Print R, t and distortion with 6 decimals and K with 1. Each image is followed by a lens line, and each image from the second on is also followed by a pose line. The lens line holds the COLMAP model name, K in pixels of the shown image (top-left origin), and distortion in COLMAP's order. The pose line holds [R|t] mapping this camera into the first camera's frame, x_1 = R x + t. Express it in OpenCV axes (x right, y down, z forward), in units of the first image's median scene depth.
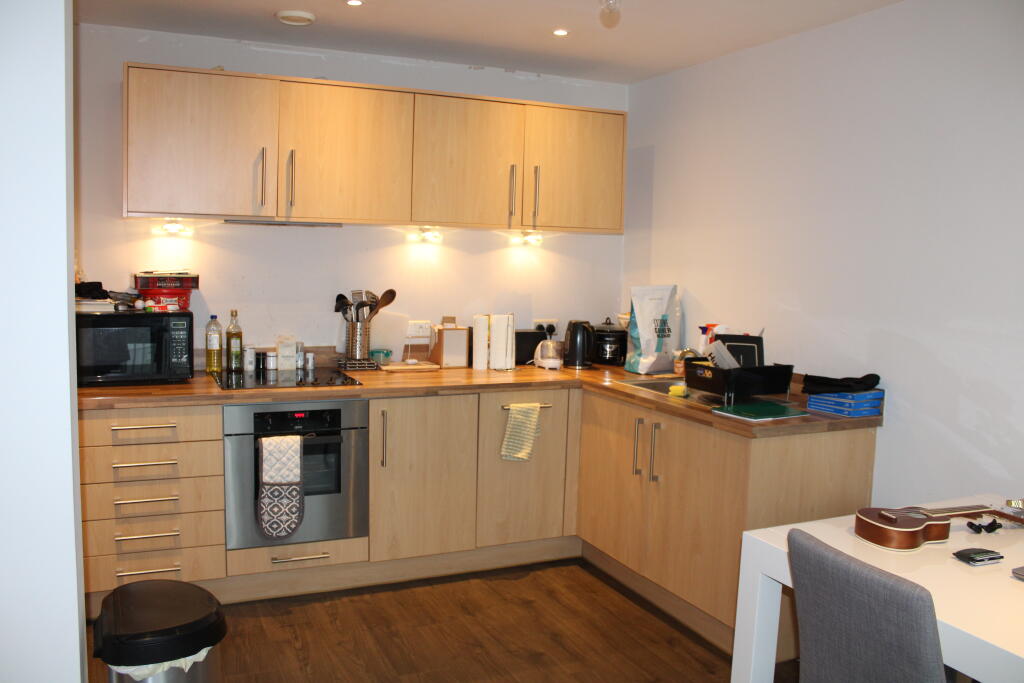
lens RADIAL K [[850.1, 0, 506.3], [0, 850.1, 341.7], [0, 0, 1]] dist [-0.166470, 0.158739]
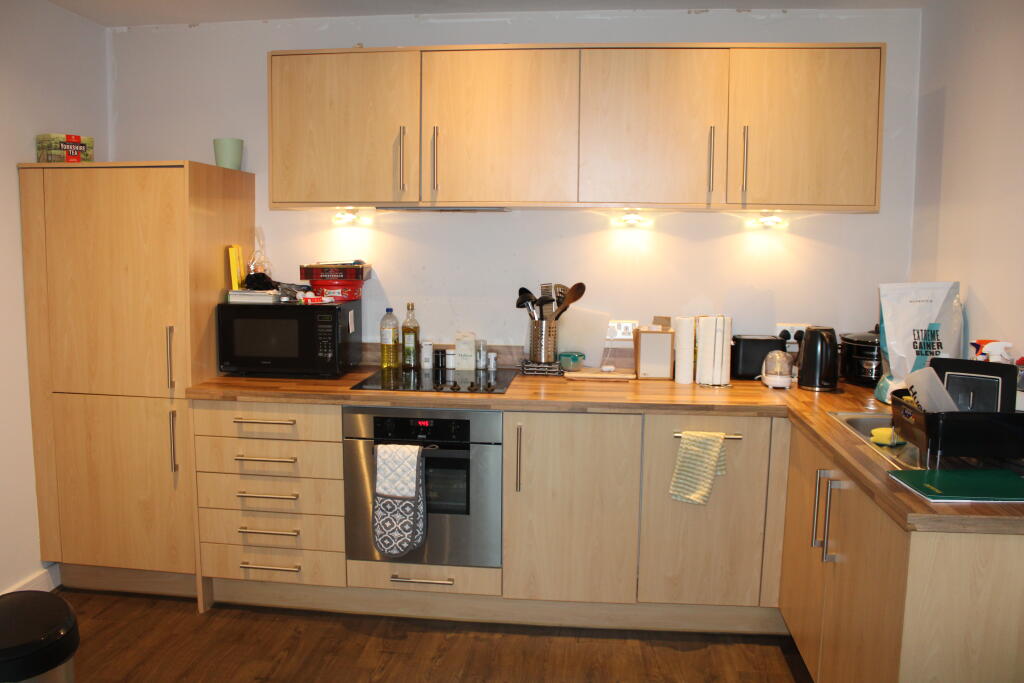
lens RADIAL K [[850.1, 0, 506.3], [0, 850.1, 341.7], [0, 0, 1]] dist [-0.166470, 0.158739]
pose [[0.858070, 0.044278, -0.511621, 0.258360], [-0.037549, 0.999019, 0.023484, -0.021357], [0.512158, -0.000940, 0.858891, 0.242681]]
